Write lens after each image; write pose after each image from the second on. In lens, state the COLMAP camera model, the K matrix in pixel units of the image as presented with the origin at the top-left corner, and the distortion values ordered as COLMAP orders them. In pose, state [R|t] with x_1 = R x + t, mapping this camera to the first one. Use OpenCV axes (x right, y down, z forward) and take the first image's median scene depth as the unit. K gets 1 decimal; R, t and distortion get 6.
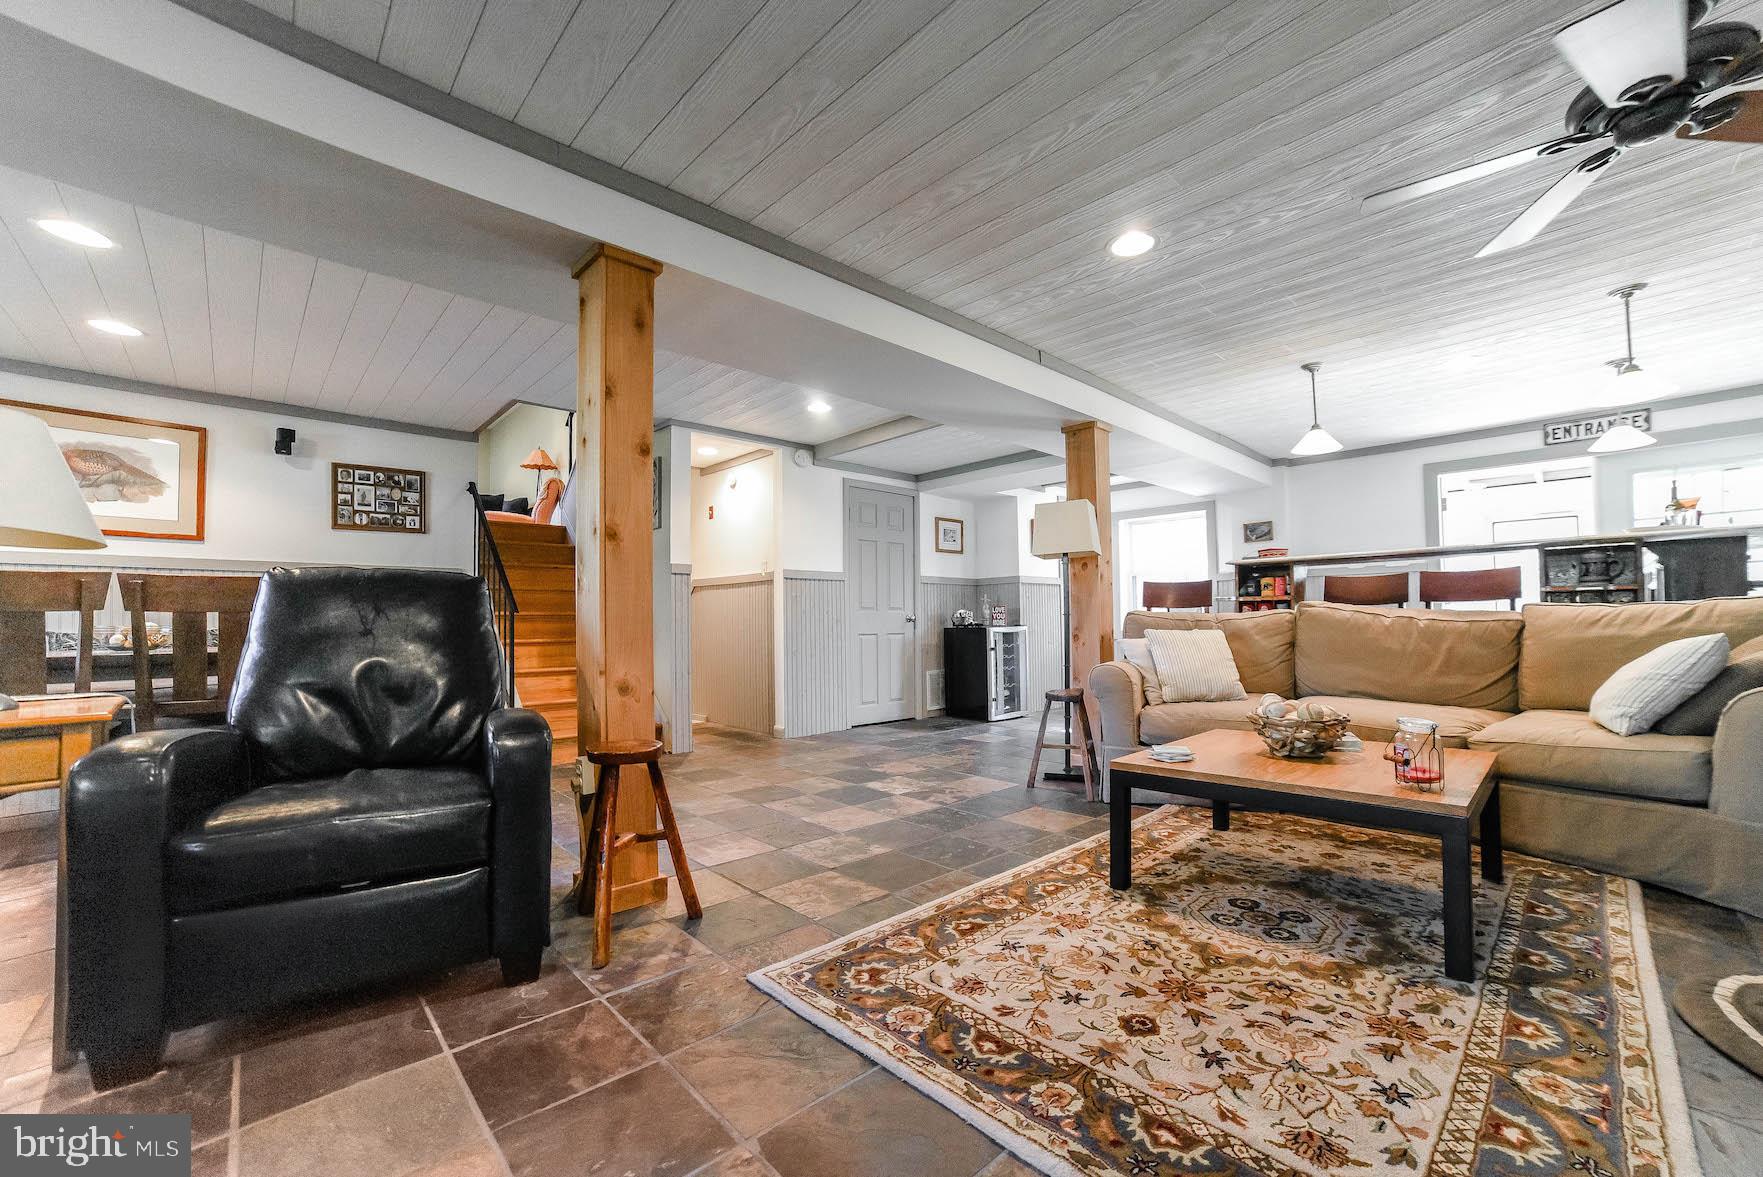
lens RADIAL K [[701.9, 0, 880.3], [0, 701.9, 601.3], [0, 0, 1]] dist [-0.081851, 0.037168]
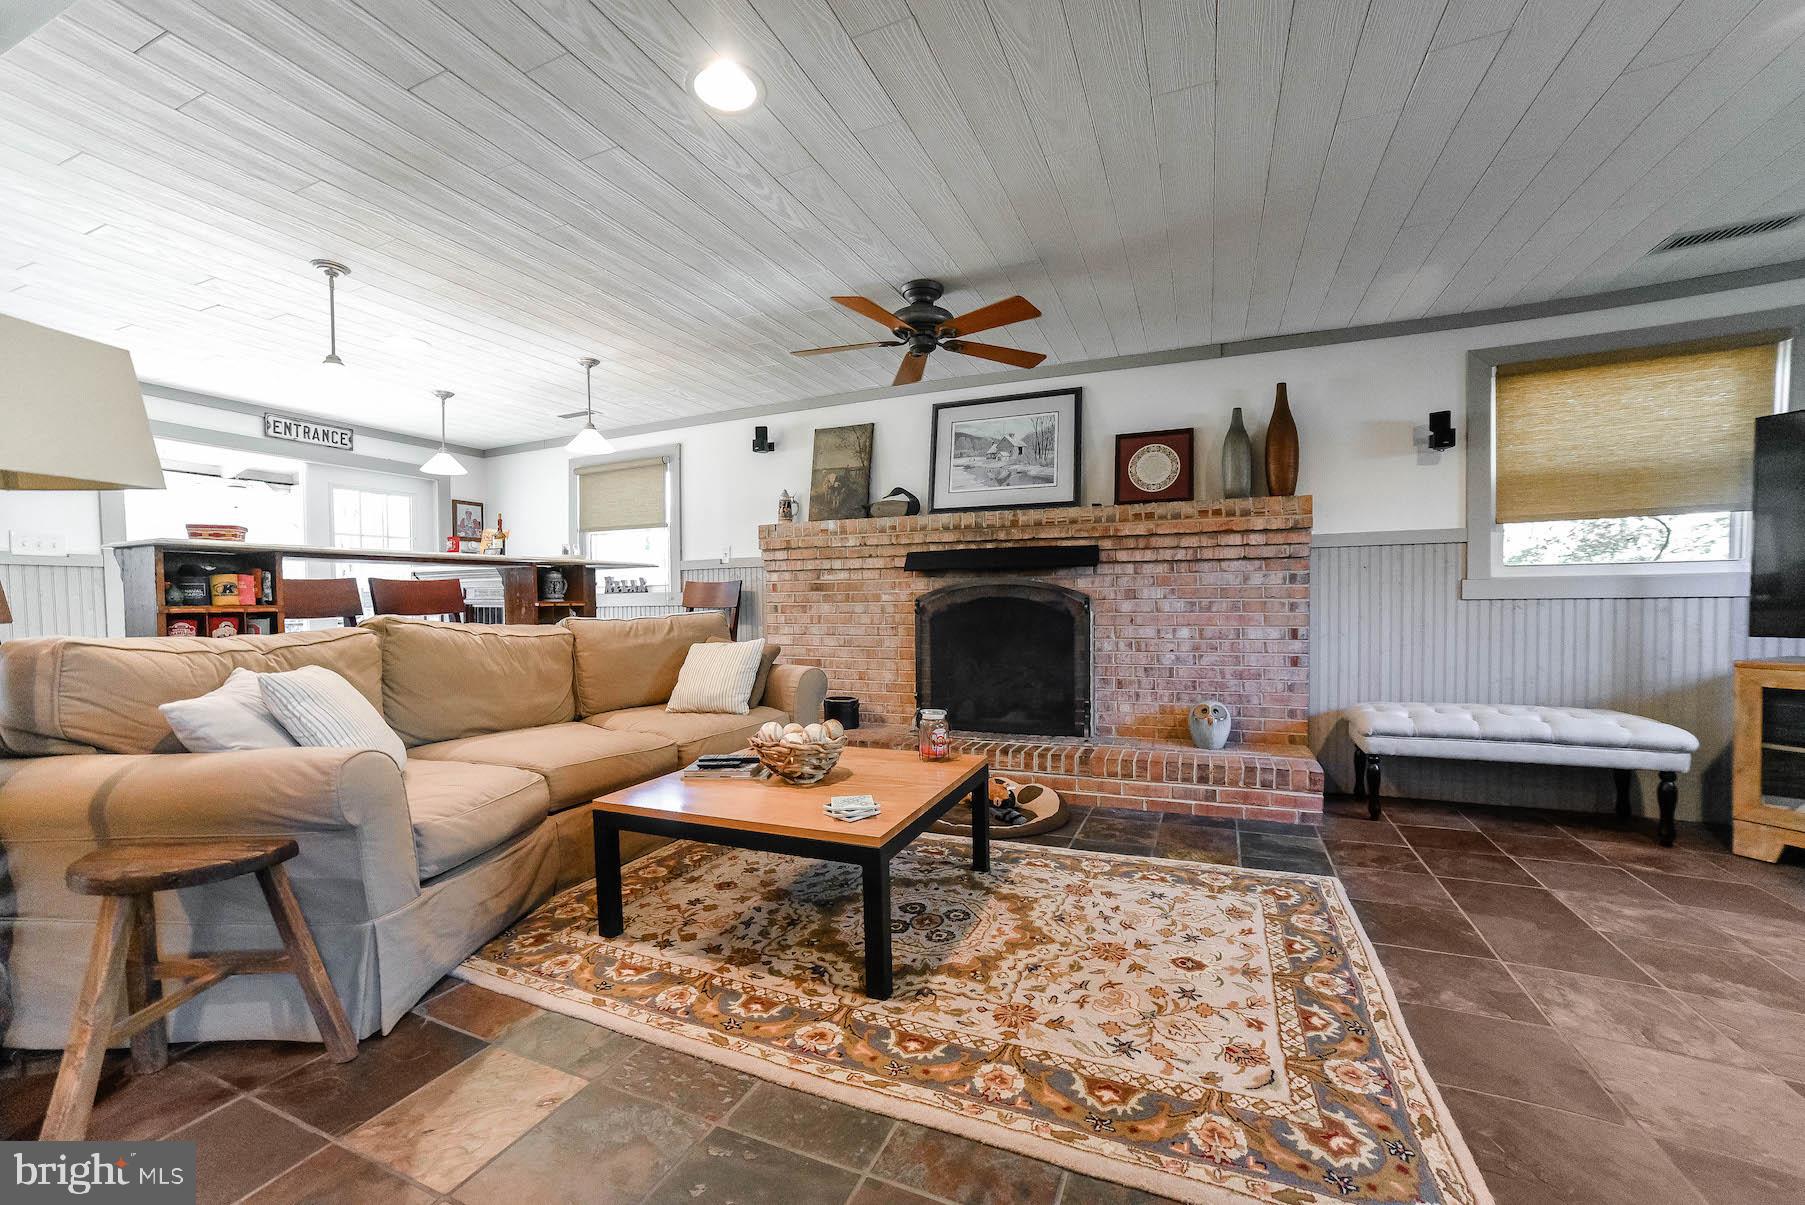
lens RADIAL K [[718.7, 0, 901.3], [0, 718.7, 615.6], [0, 0, 1]] dist [-0.081851, 0.037168]
pose [[-0.394394, -0.001996, 0.918939, -0.264886], [-0.009591, 0.999952, -0.001945, -0.003506], [-0.918891, -0.009580, -0.394395, 0.896582]]
